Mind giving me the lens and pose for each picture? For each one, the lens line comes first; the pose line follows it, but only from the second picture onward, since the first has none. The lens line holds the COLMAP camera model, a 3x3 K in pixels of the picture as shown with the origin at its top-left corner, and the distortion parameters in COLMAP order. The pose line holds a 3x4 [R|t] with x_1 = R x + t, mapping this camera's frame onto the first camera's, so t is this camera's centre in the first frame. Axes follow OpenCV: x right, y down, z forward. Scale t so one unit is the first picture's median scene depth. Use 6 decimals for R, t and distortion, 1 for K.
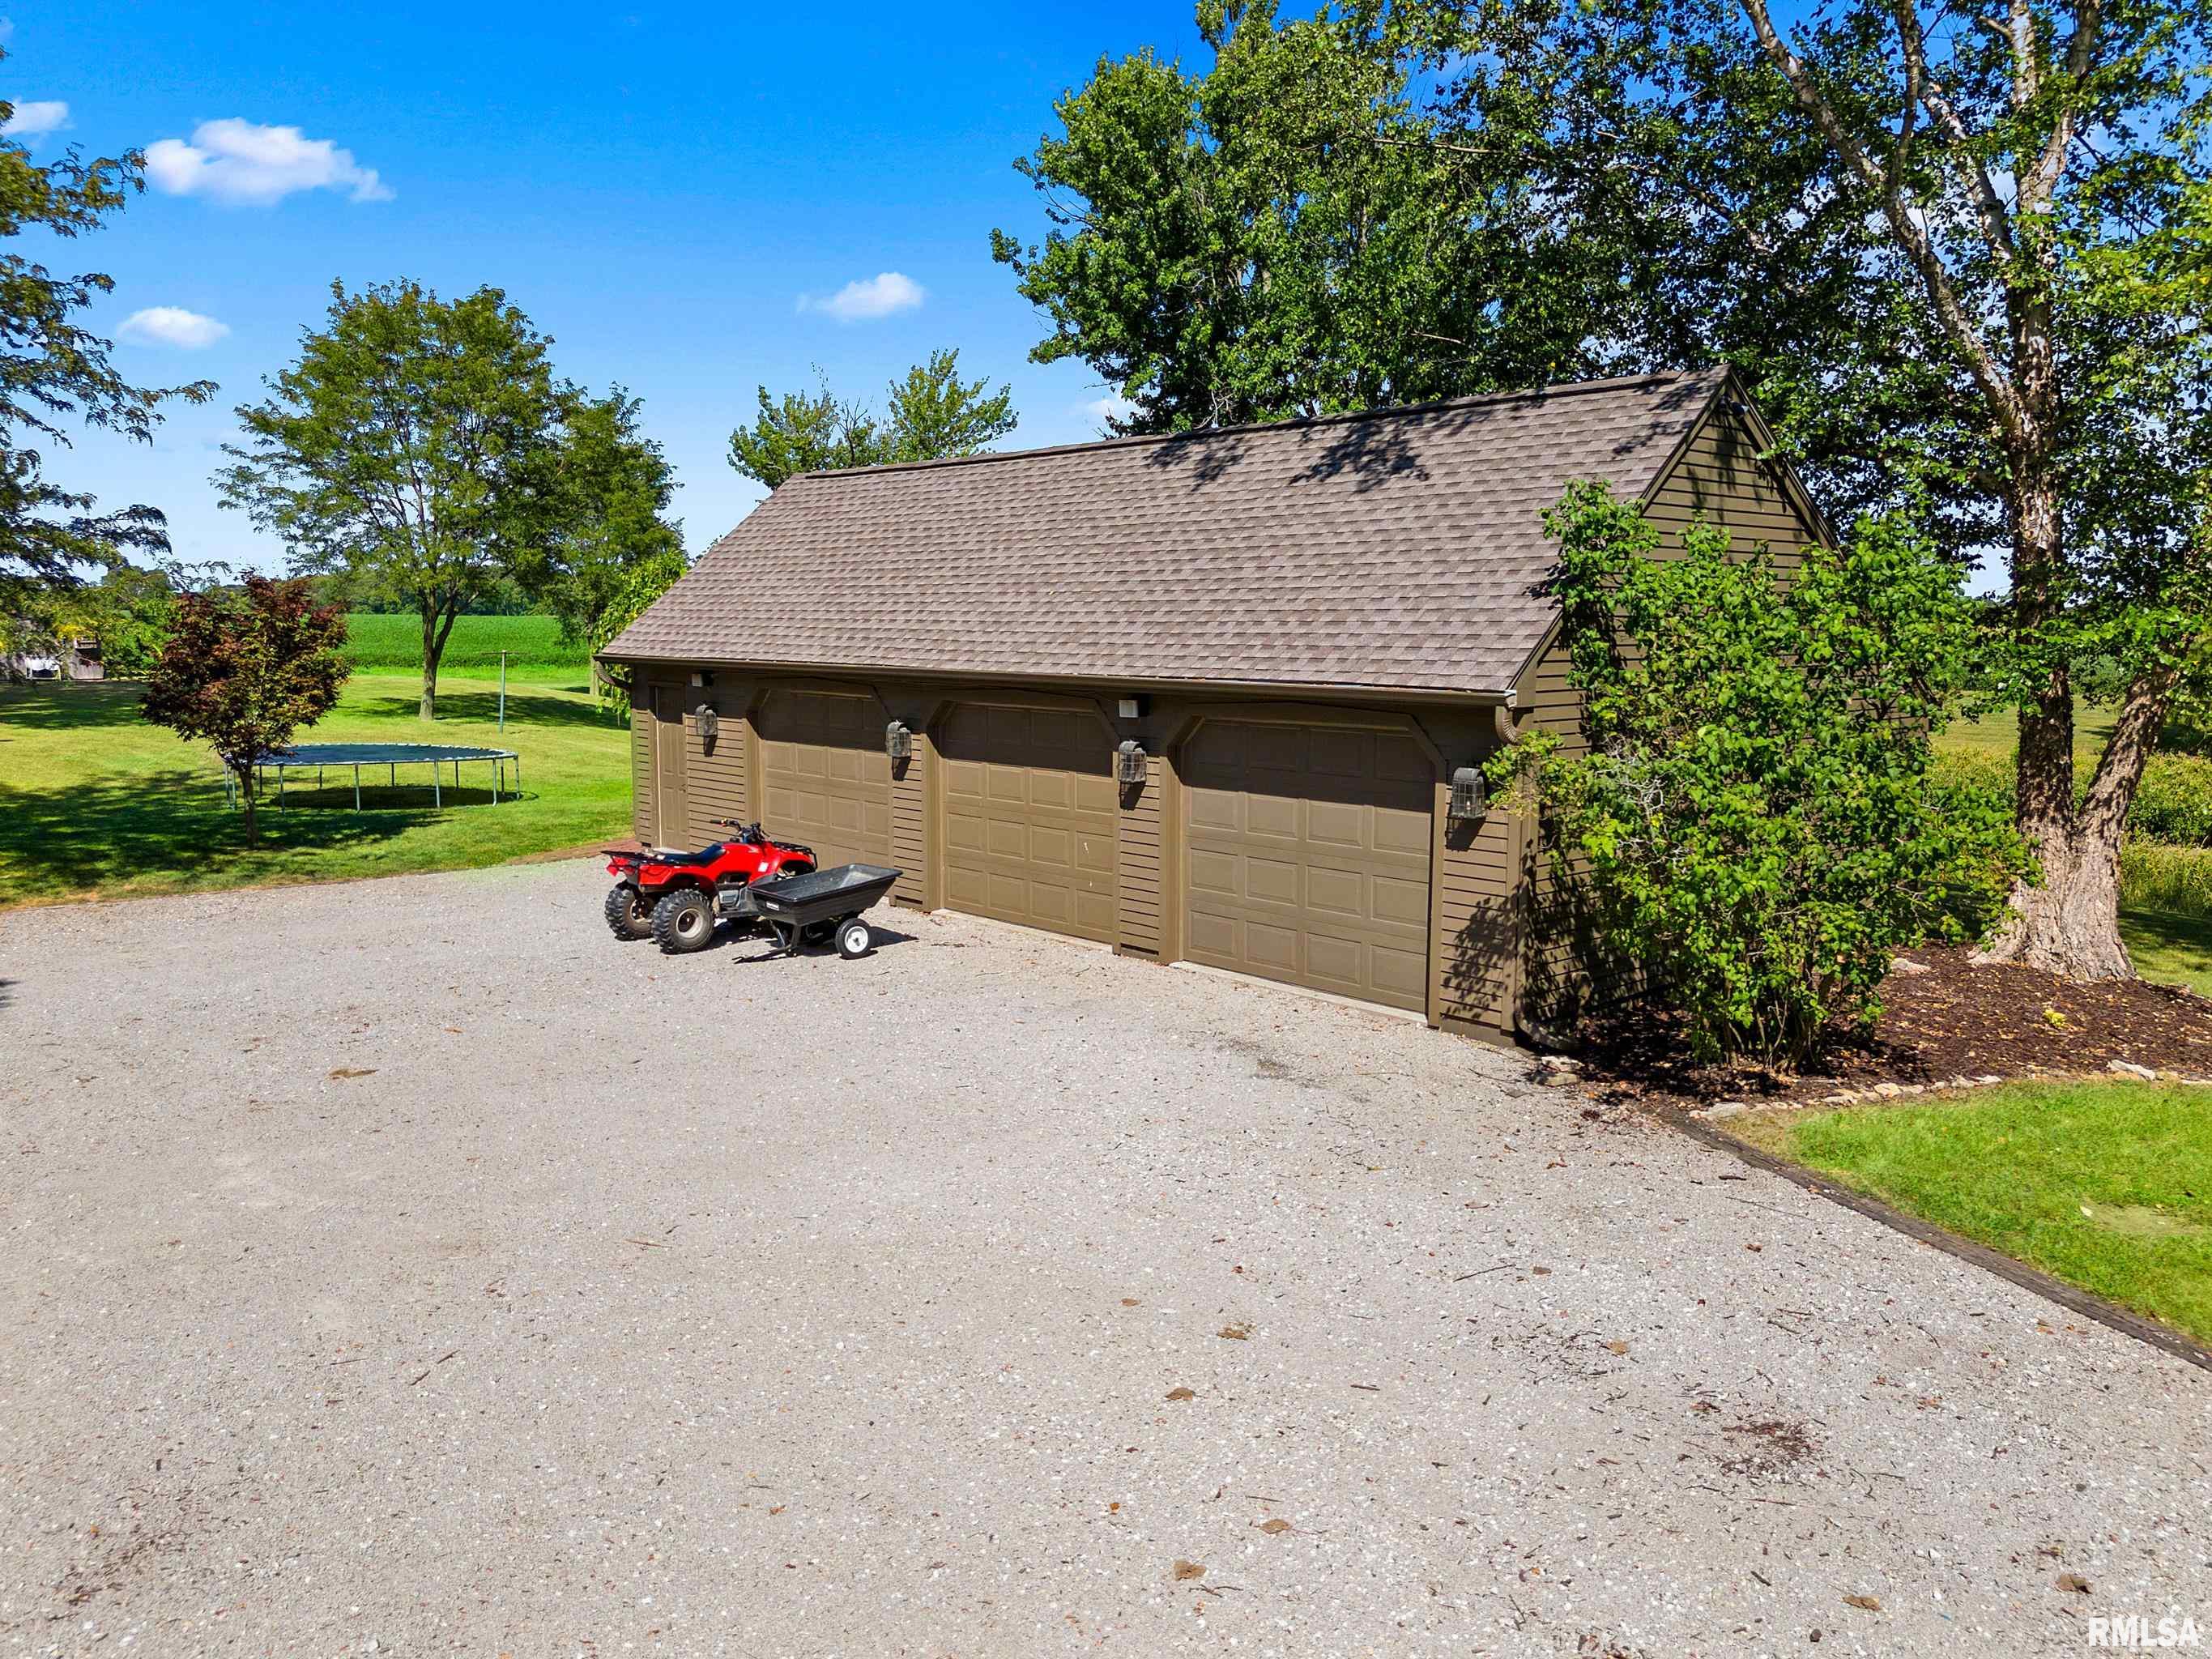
lens RADIAL K [[1628.8, 0, 1106.0], [0, 1628.8, 829.5], [0, 0, 1]] dist [0.070932, -0.064698]
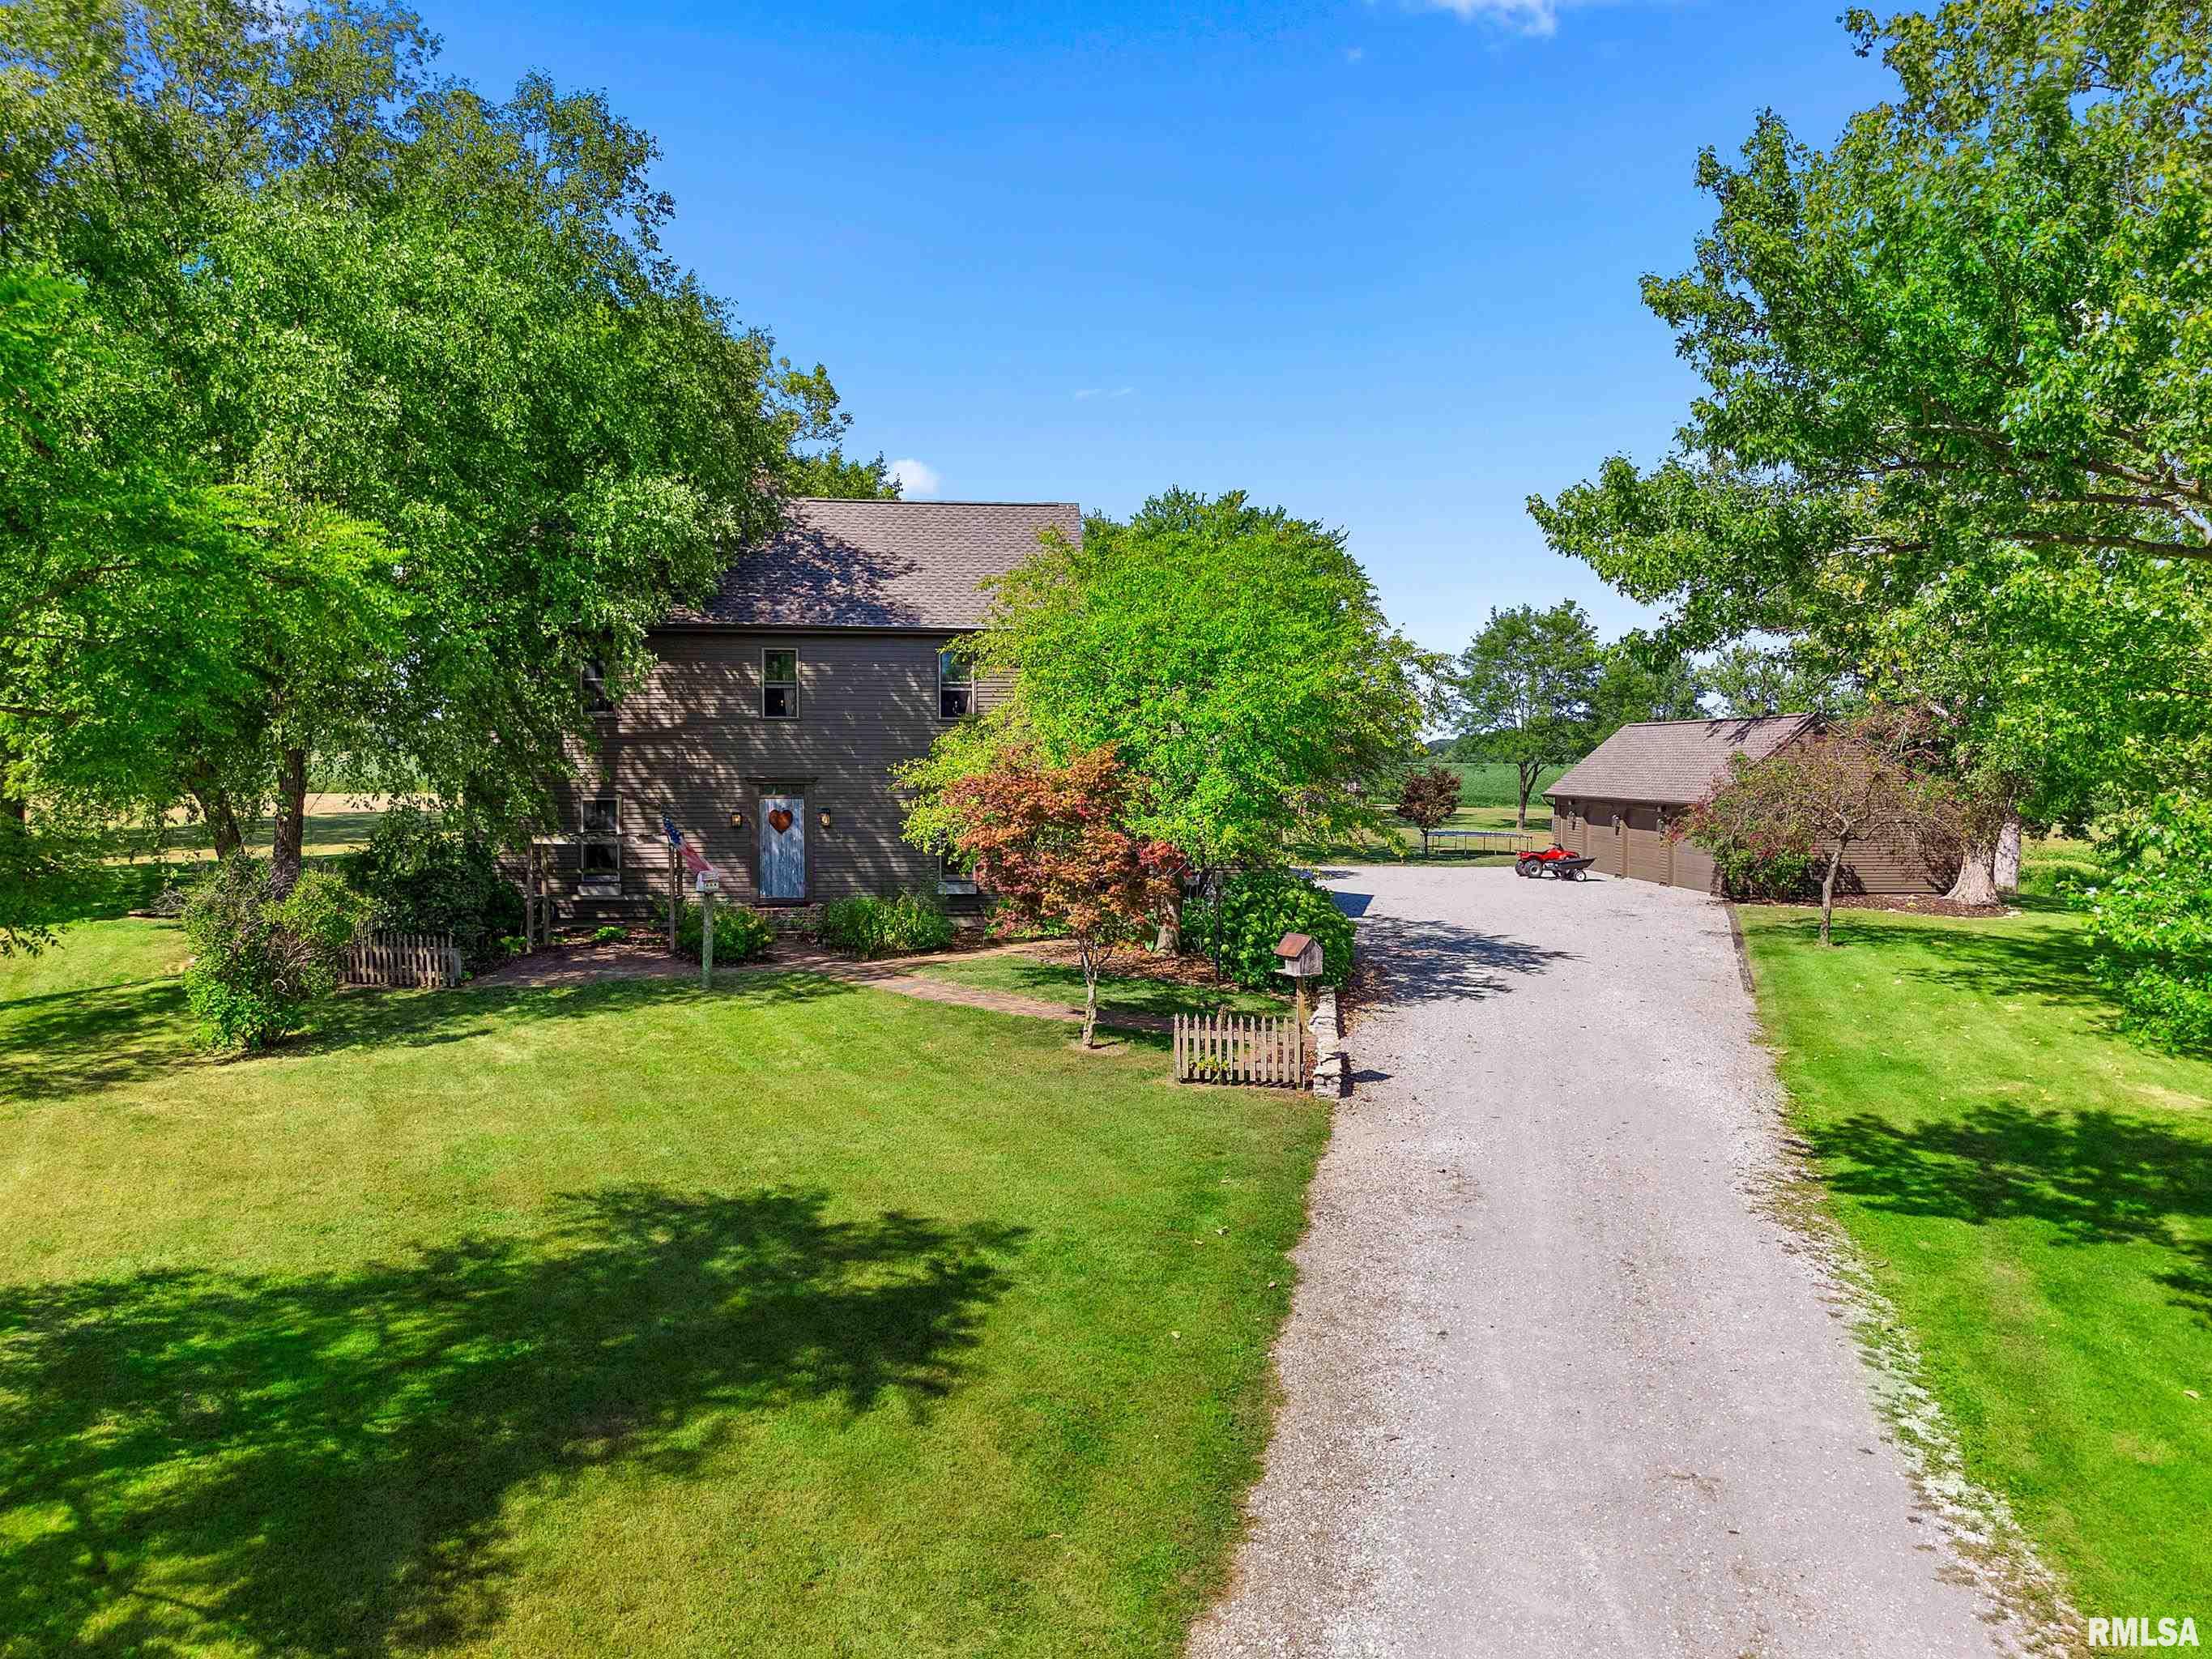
lens RADIAL K [[1628.8, 0, 1106.0], [0, 1628.8, 829.5], [0, 0, 1]] dist [0.070932, -0.064698]
pose [[0.775486, 0.029268, -0.630687, 0.412874], [-0.086252, 0.994471, -0.059905, 0.086401], [0.625446, 0.100854, 0.773722, -0.759226]]
